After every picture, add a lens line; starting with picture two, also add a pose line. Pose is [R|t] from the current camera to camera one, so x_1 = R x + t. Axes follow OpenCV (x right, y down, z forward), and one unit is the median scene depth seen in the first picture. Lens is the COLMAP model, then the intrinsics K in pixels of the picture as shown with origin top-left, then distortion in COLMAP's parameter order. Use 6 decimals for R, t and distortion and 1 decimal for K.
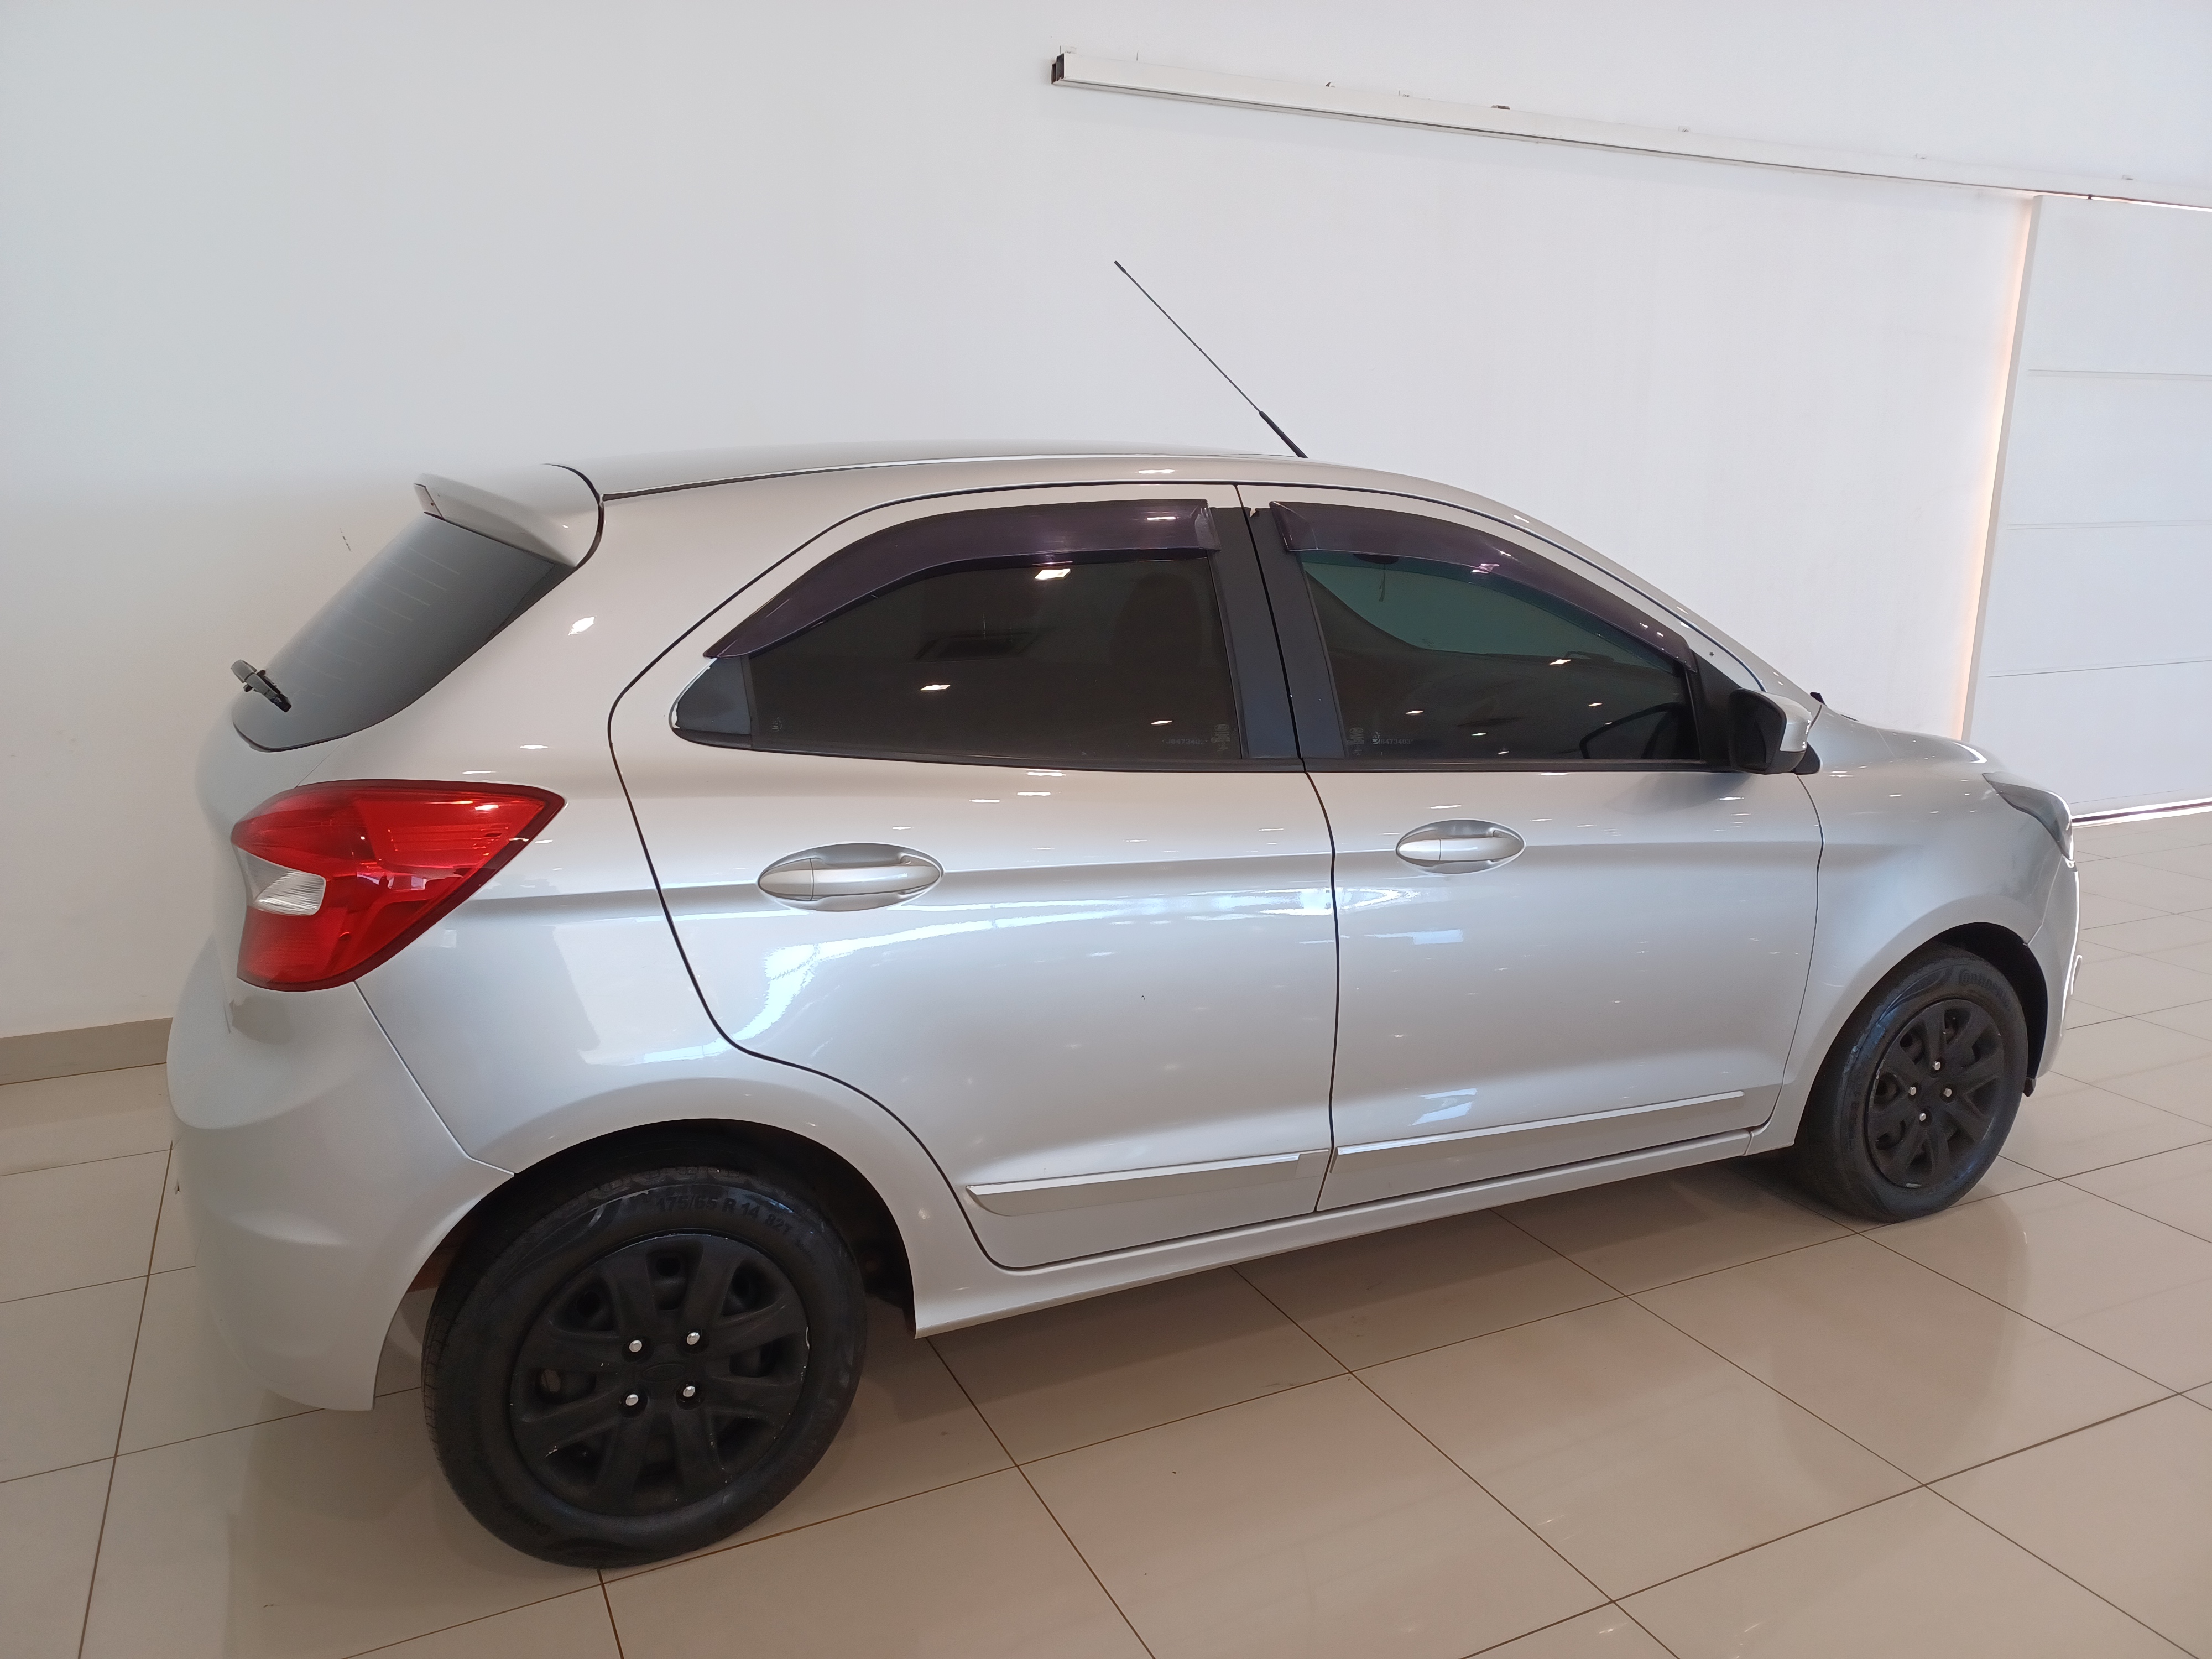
lens RADIAL K [[1589.0, 0, 1106.0], [0, 1589.0, 829.5], [0, 0, 1]] dist [-0.068708, 0.001006]
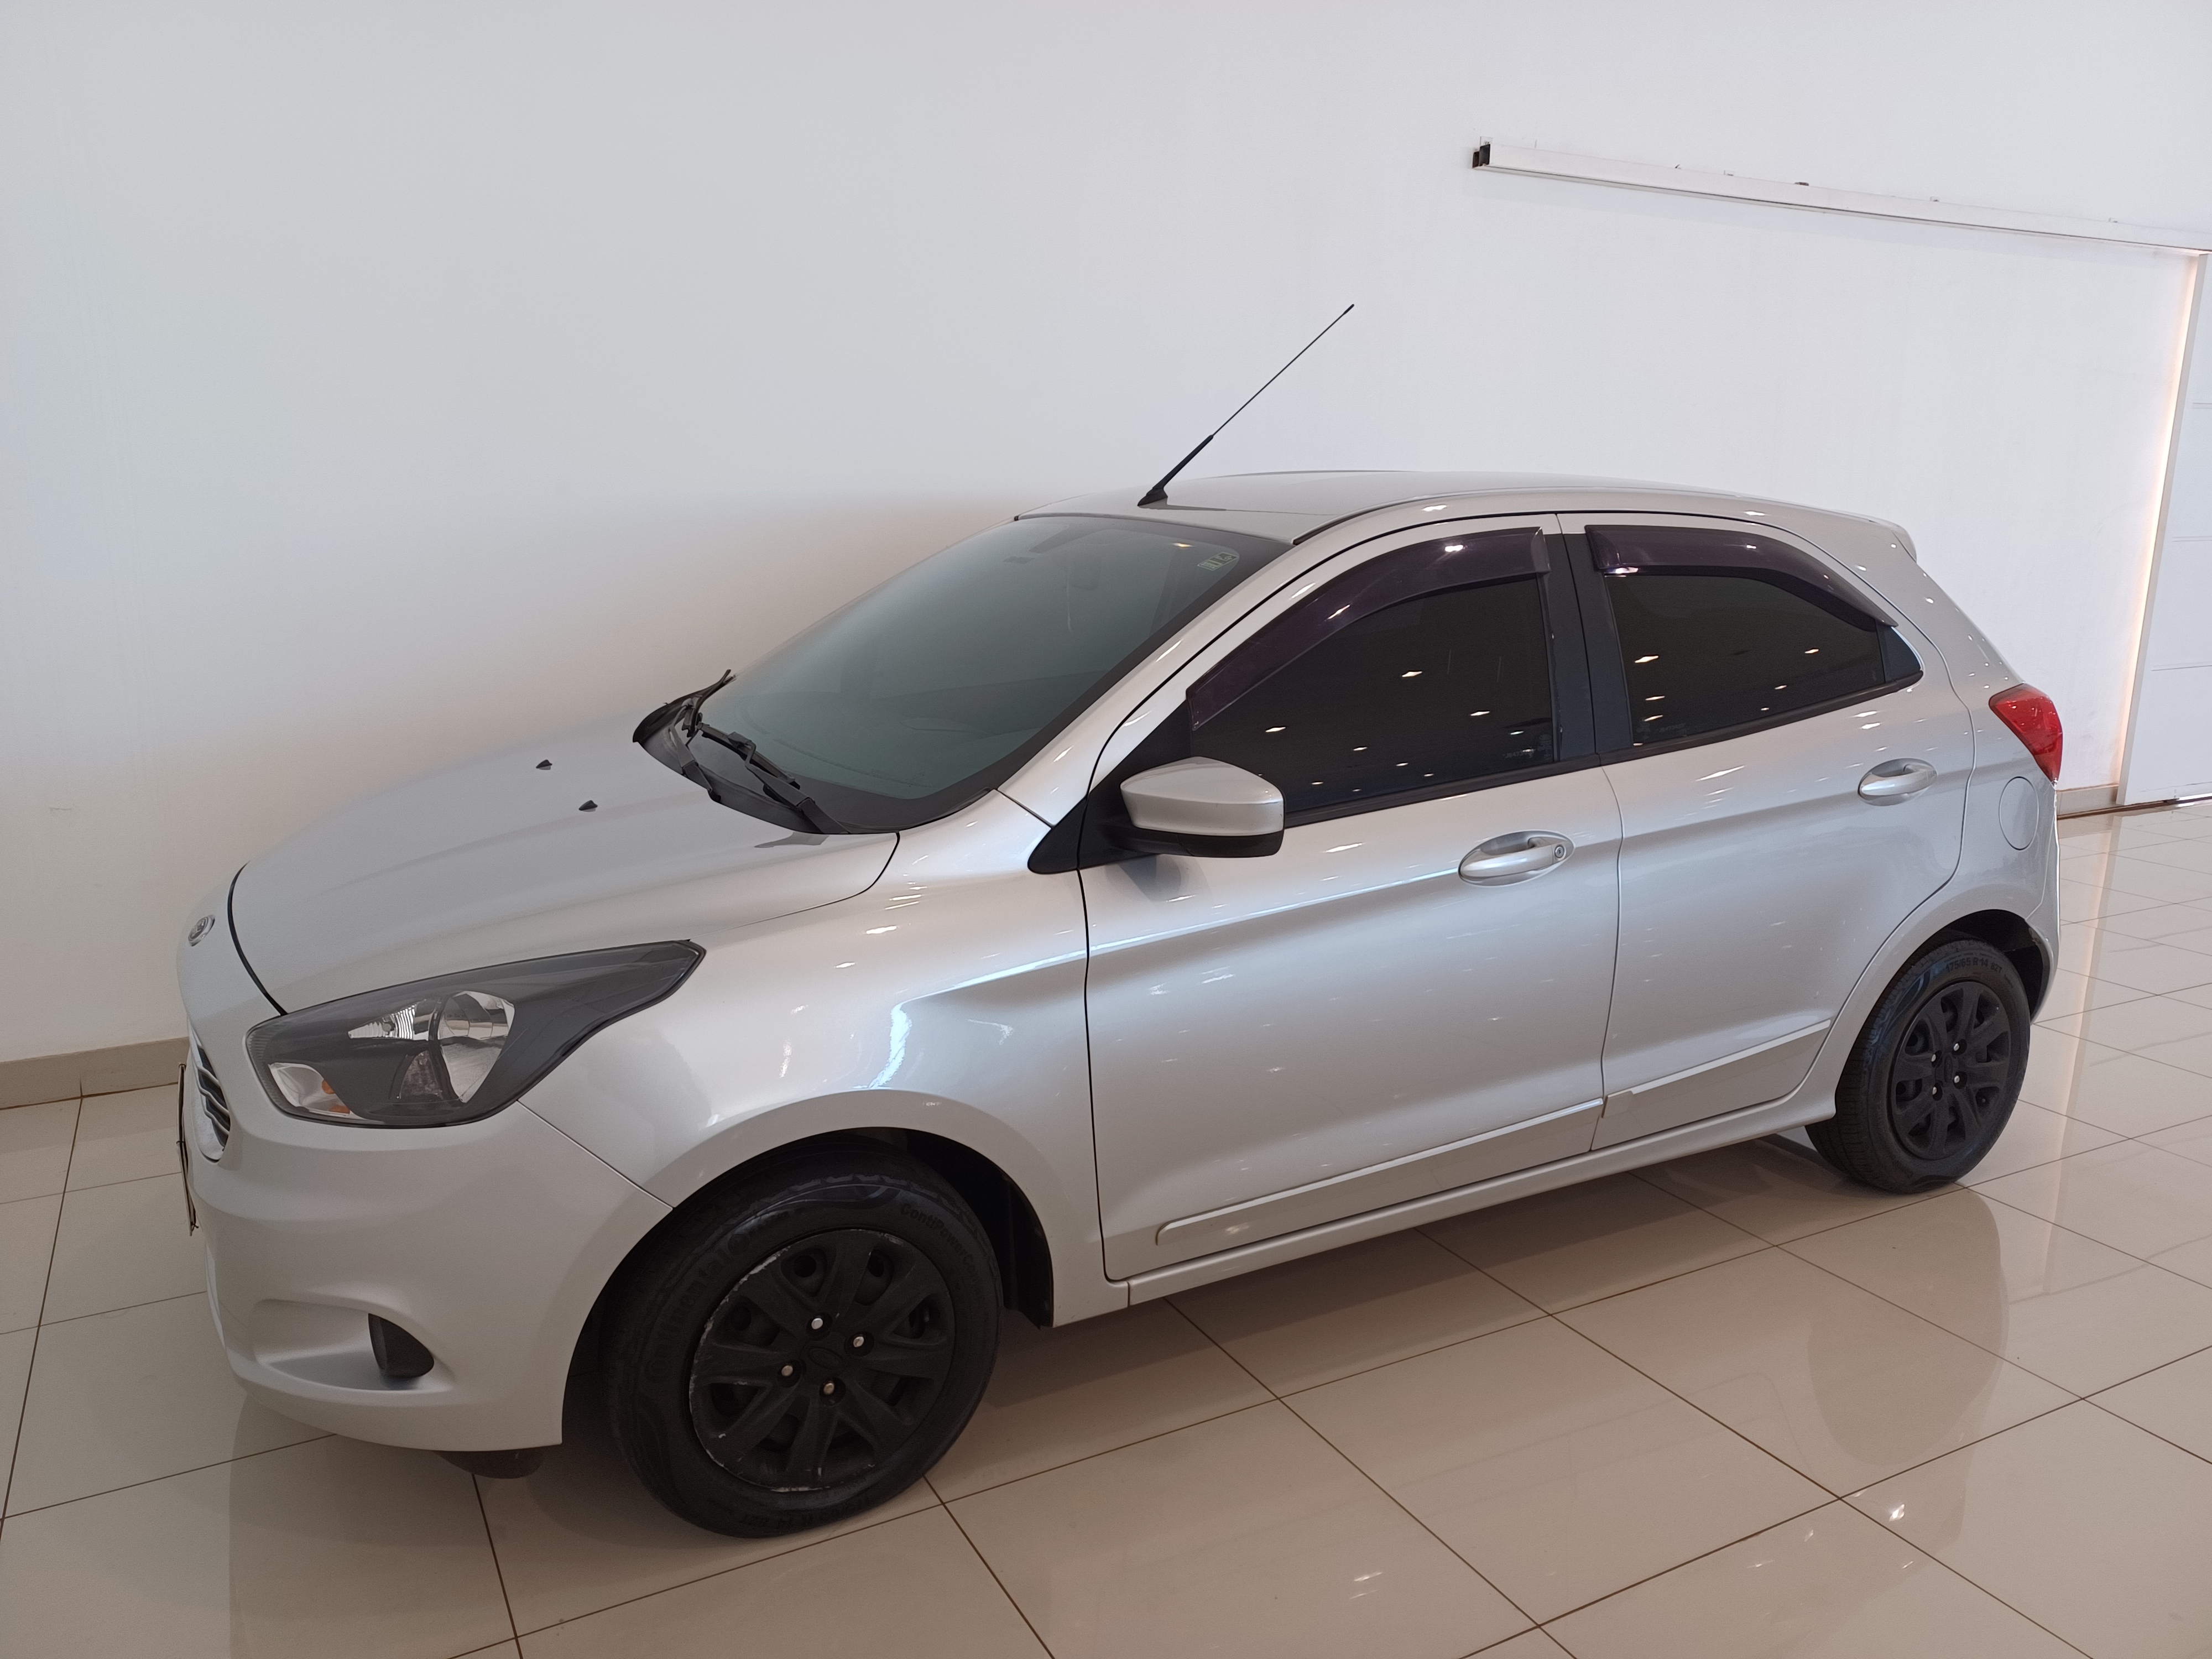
lens RADIAL K [[1577.3, 0, 1110.6], [0, 1577.3, 902.0], [0, 0, 1]] dist [-0.000669, -0.061689]
pose [[0.998467, -0.028952, 0.047166, -0.319604], [0.027940, 0.999368, 0.021979, 0.032649], [-0.047772, -0.020628, 0.998645, -0.146068]]
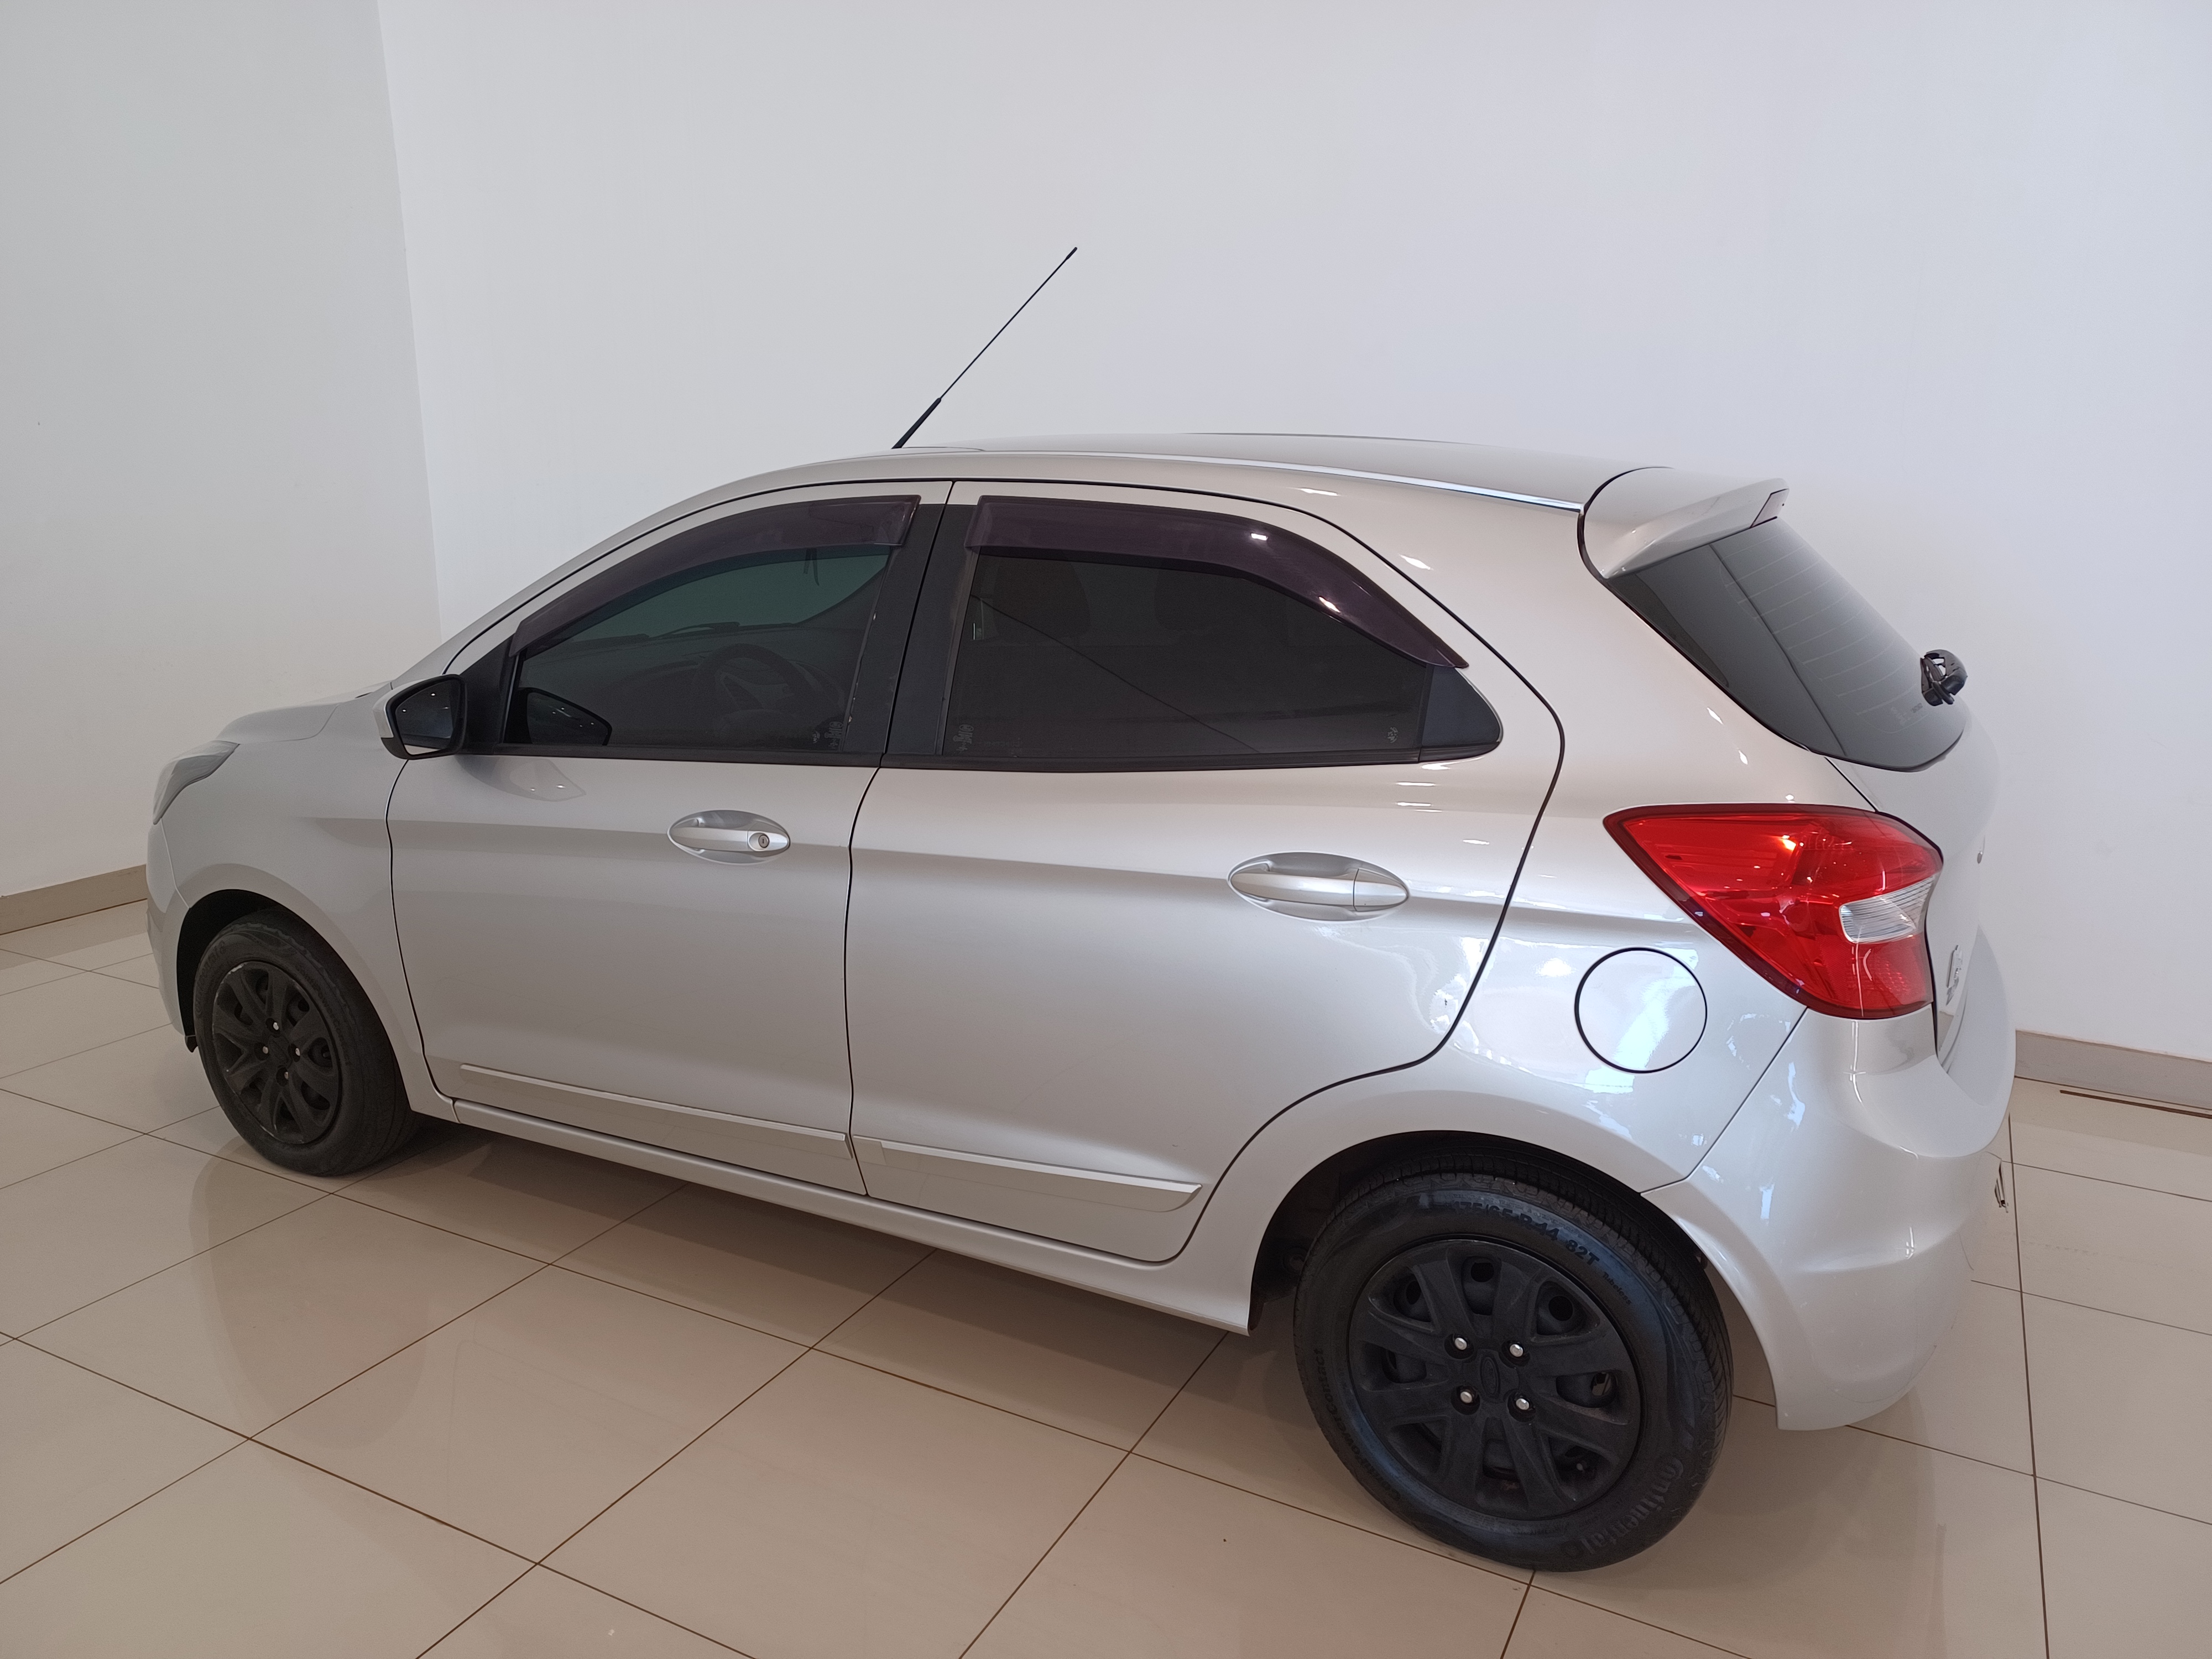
lens RADIAL K [[1633.6, 0, 1102.4], [0, 1633.6, 892.9], [0, 0, 1]] dist [0.002212, 0.000976]
pose [[0.600593, 0.196822, -0.774951, 0.994848], [-0.181905, 0.977447, 0.107273, -0.089323], [0.778587, 0.076540, 0.622851, 0.440847]]
